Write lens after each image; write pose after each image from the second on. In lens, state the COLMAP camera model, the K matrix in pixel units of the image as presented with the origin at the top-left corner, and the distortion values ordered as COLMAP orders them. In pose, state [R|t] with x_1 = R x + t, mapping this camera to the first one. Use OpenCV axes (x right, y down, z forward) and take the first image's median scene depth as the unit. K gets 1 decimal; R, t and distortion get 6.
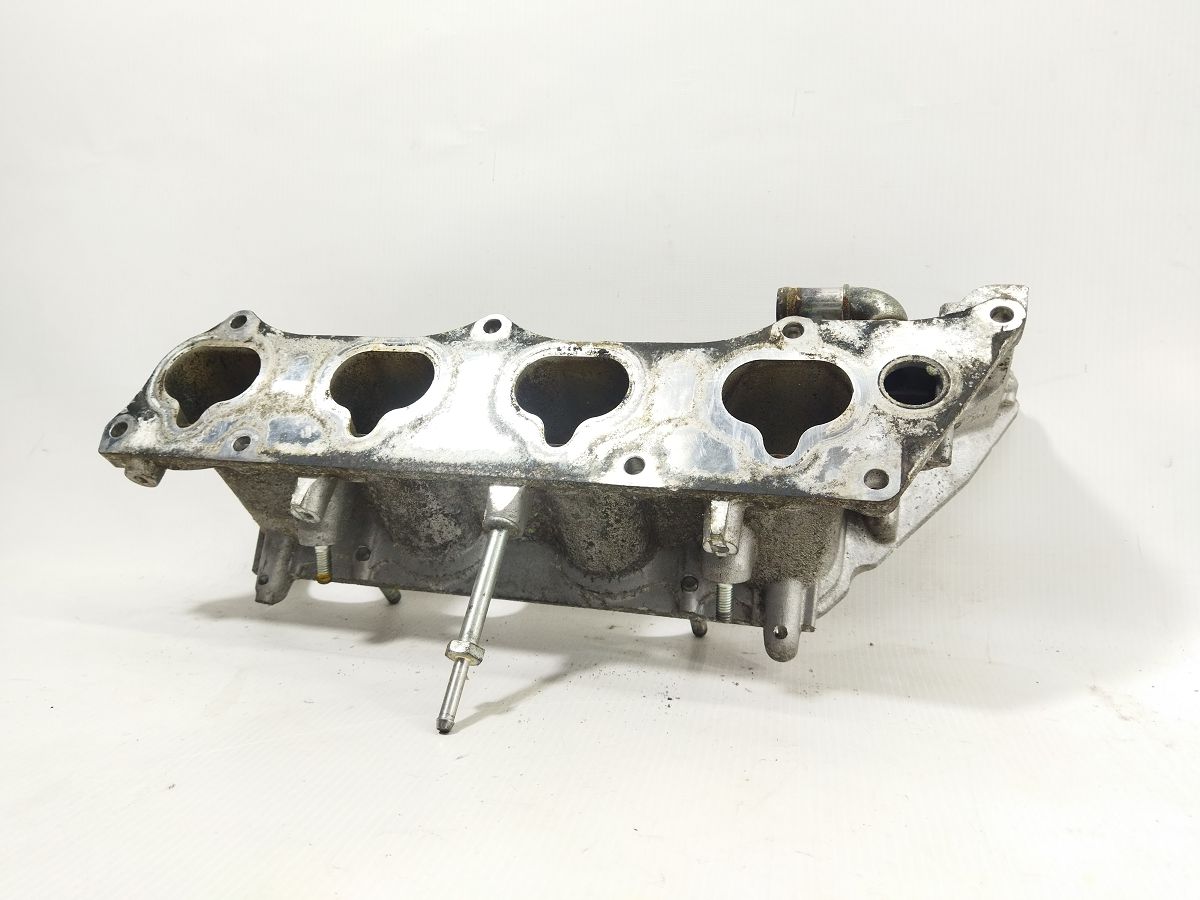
lens RADIAL K [[928.5, 0, 596.8], [0, 928.5, 443.7], [0, 0, 1]] dist [0.003749, 0.000701]
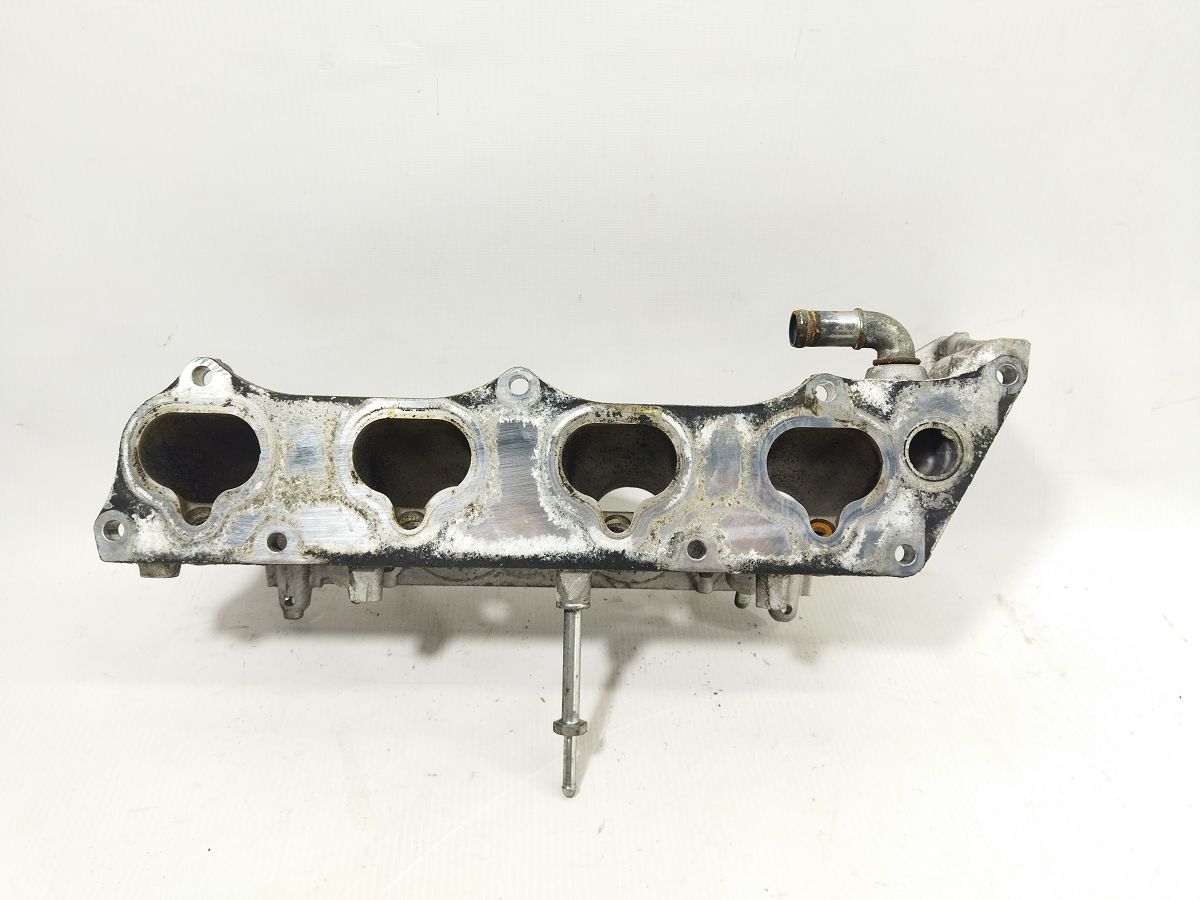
lens RADIAL K [[952.0, 0, 602.7], [0, 952.0, 451.6], [0, 0, 1]] dist [0.010572, -0.015734]
pose [[0.956477, -0.161583, 0.242986, -0.297820], [0.013033, 0.855518, 0.517608, -0.612190], [-0.291516, -0.491914, 0.820390, 0.148241]]
